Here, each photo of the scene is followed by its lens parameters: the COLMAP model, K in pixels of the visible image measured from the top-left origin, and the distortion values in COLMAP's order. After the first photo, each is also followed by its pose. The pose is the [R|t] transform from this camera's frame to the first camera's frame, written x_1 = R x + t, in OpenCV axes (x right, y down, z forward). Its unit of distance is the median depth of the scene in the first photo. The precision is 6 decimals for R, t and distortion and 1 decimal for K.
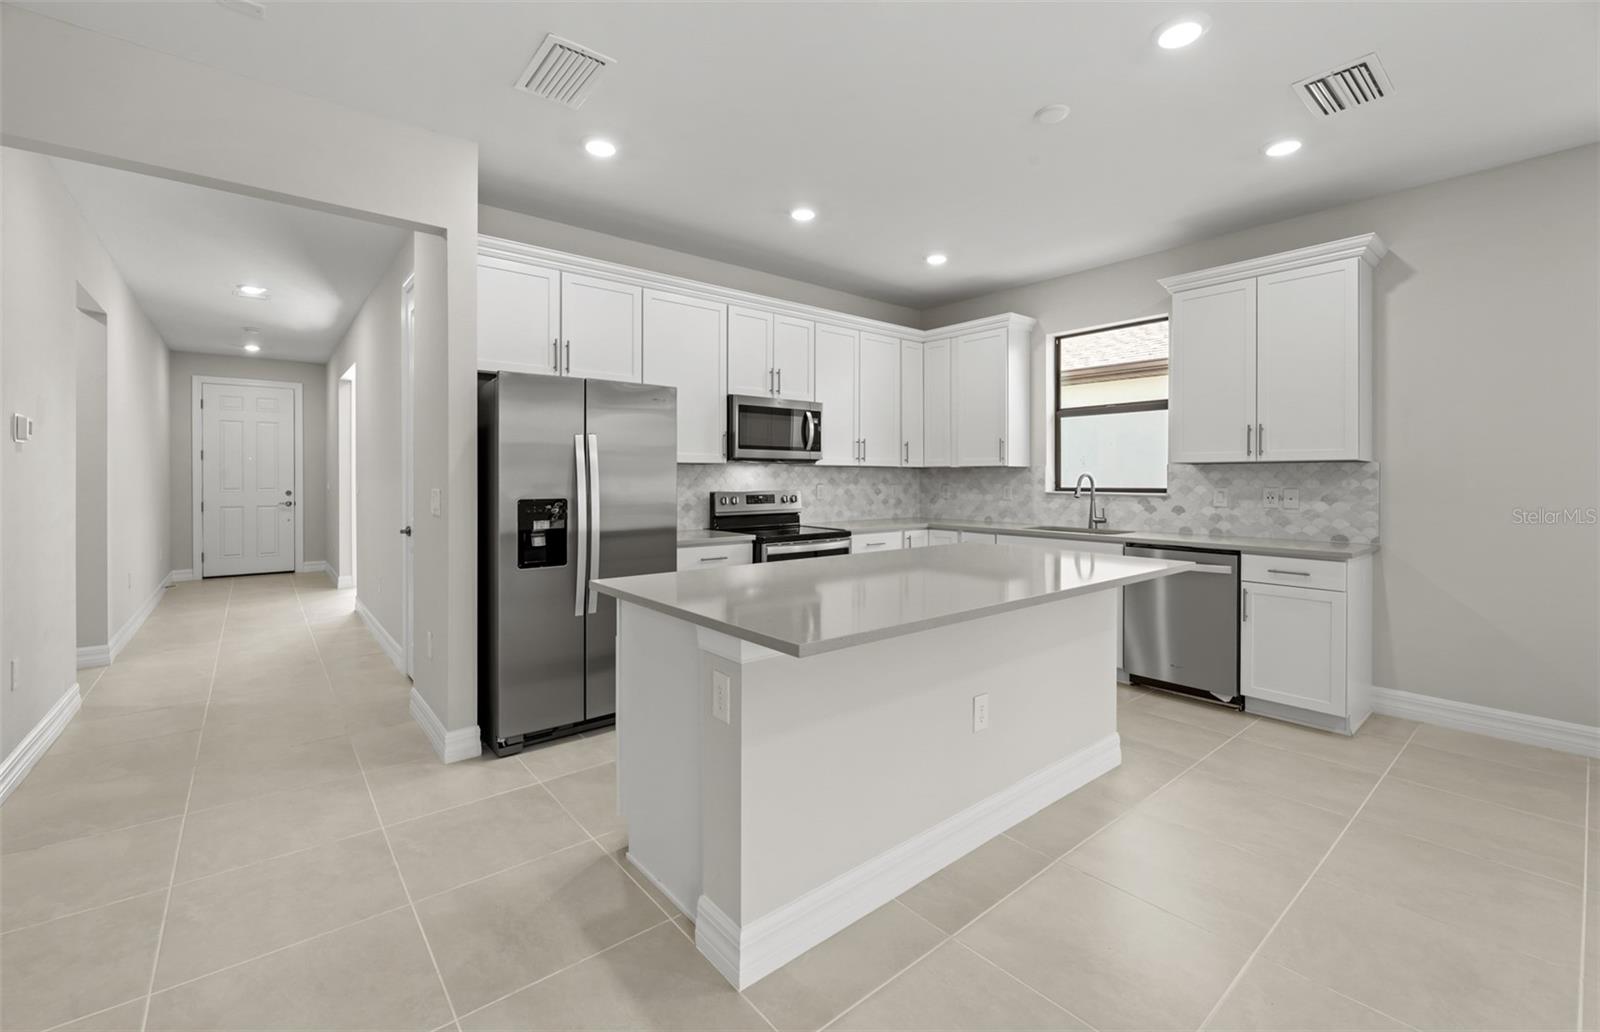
lens RADIAL K [[653.5, 0, 805.2], [0, 653.5, 482.8], [0, 0, 1]] dist [-0.000982, 0.001188]
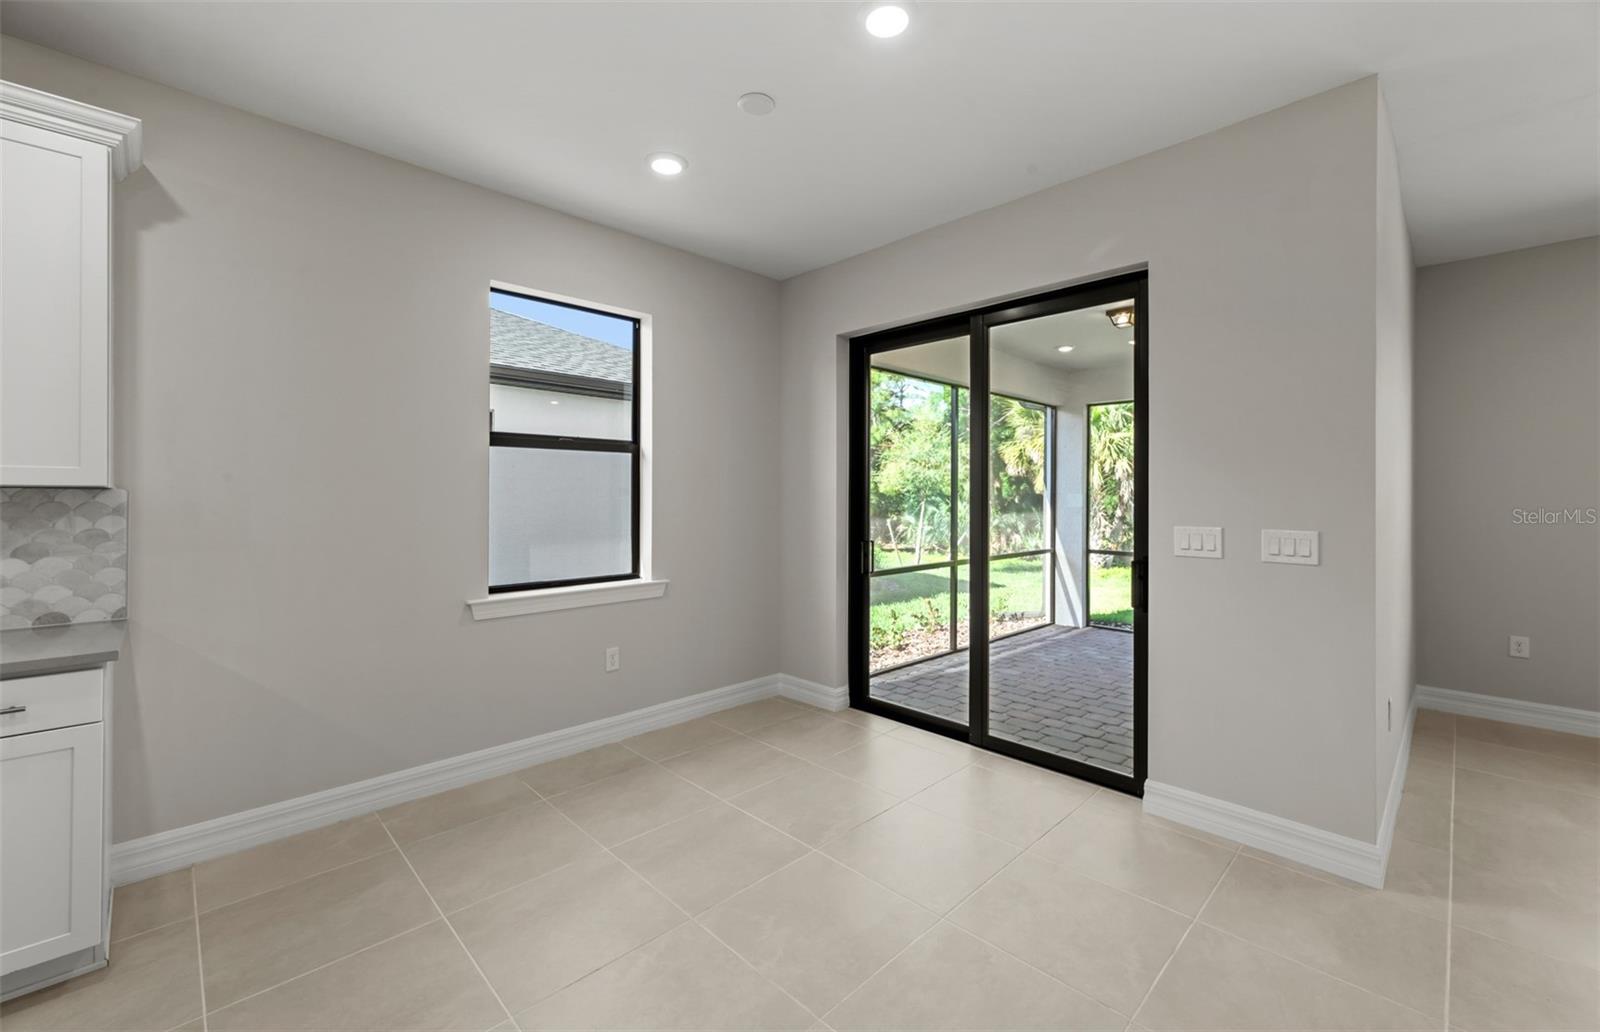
lens RADIAL K [[653.5, 0, 795.4], [0, 653.5, 492.2], [0, 0, 1]] dist [-0.000982, 0.001188]
pose [[-0.082966, 0.002792, 0.996548, 0.156921], [0.003807, 0.999990, -0.002485, -0.020457], [-0.996545, 0.003588, -0.082976, 0.333409]]
